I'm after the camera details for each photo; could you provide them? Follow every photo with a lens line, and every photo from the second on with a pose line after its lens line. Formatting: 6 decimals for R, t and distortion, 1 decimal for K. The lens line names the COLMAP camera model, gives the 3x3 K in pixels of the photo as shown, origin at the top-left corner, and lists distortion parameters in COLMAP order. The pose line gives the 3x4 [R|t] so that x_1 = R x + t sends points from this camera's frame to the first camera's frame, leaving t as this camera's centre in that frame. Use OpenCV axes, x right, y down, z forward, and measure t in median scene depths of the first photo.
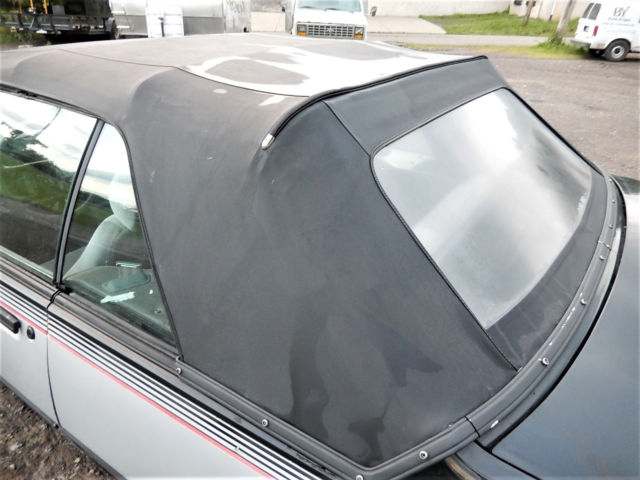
lens RADIAL K [[466.7, 0, 320.0], [0, 466.7, 240.0], [0, 0, 1]] dist [-0.012377, -0.005964]
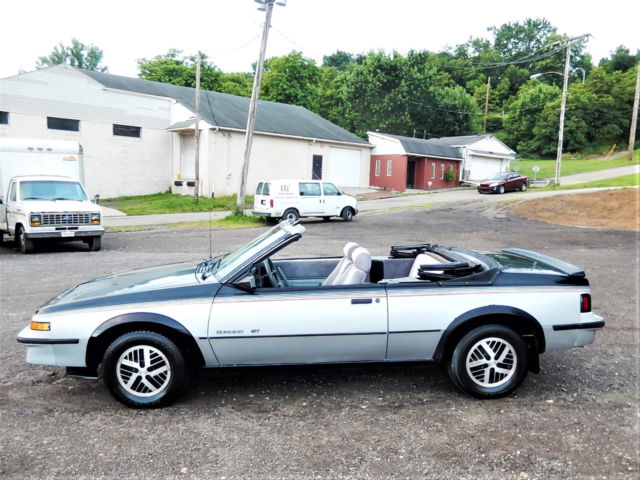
lens RADIAL K [[554.3, 0, 309.2], [0, 554.3, 270.3], [0, 0, 1]] dist [-0.031048, -0.000049]
pose [[0.792654, -0.124742, 0.596773, -0.210943], [0.303806, 0.929473, -0.209240, 0.043466], [-0.528584, 0.347159, 0.774648, -0.113411]]
